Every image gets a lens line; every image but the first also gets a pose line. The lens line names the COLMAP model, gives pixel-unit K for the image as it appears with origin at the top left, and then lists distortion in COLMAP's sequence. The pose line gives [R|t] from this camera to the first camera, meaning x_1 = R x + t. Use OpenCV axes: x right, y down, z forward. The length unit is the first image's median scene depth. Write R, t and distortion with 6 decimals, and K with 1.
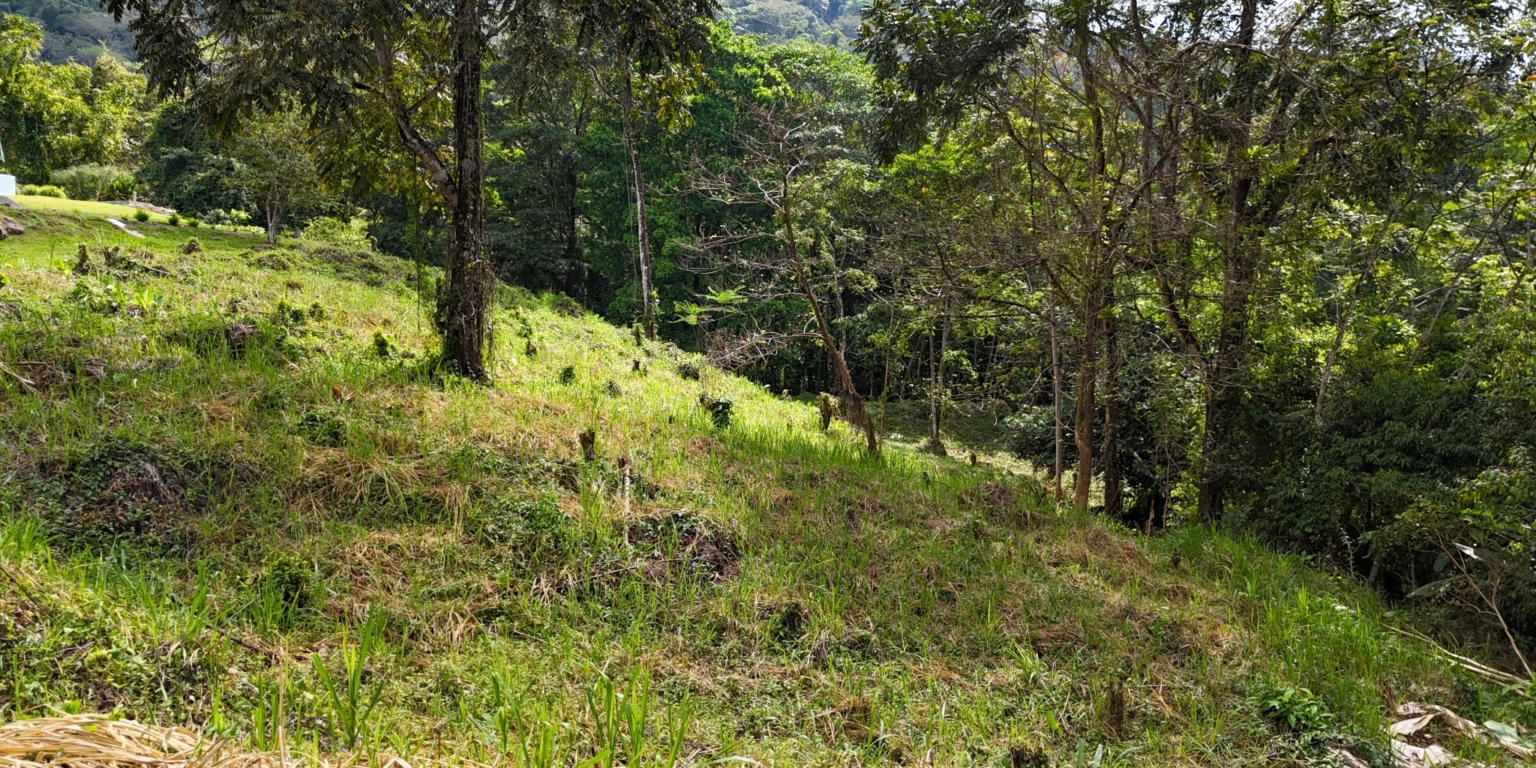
lens RADIAL K [[1080.7, 0, 772.8], [0, 1080.7, 364.7], [0, 0, 1]] dist [-0.000185, -0.002022]
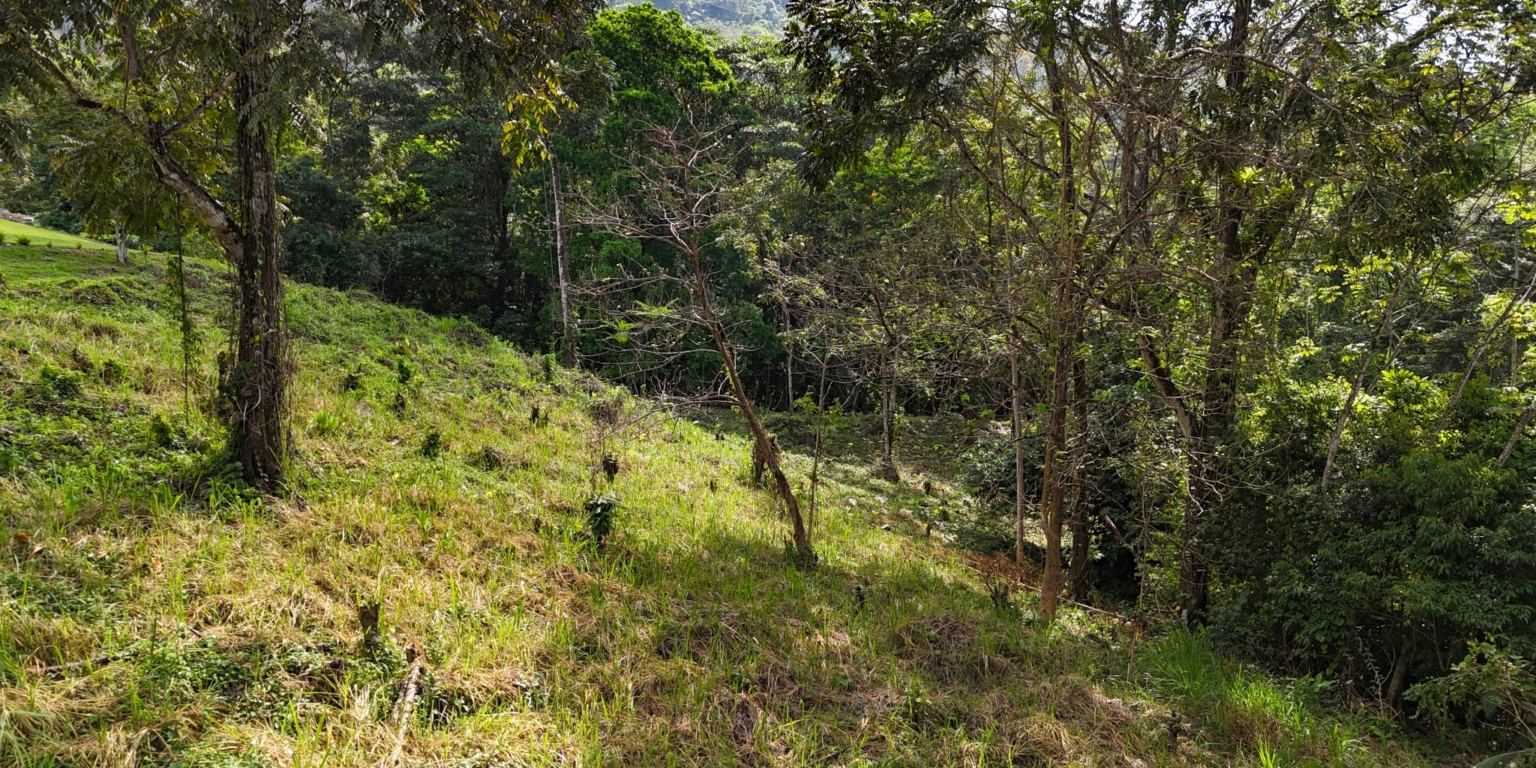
lens RADIAL K [[1058.4, 0, 763.4], [0, 1058.4, 359.6], [0, 0, 1]] dist [-0.001336, -0.000170]
pose [[0.999564, 0.001993, 0.029451, 0.035080], [-0.002300, 0.999943, 0.010379, -0.056739], [-0.029428, -0.010442, 0.999512, 0.163891]]
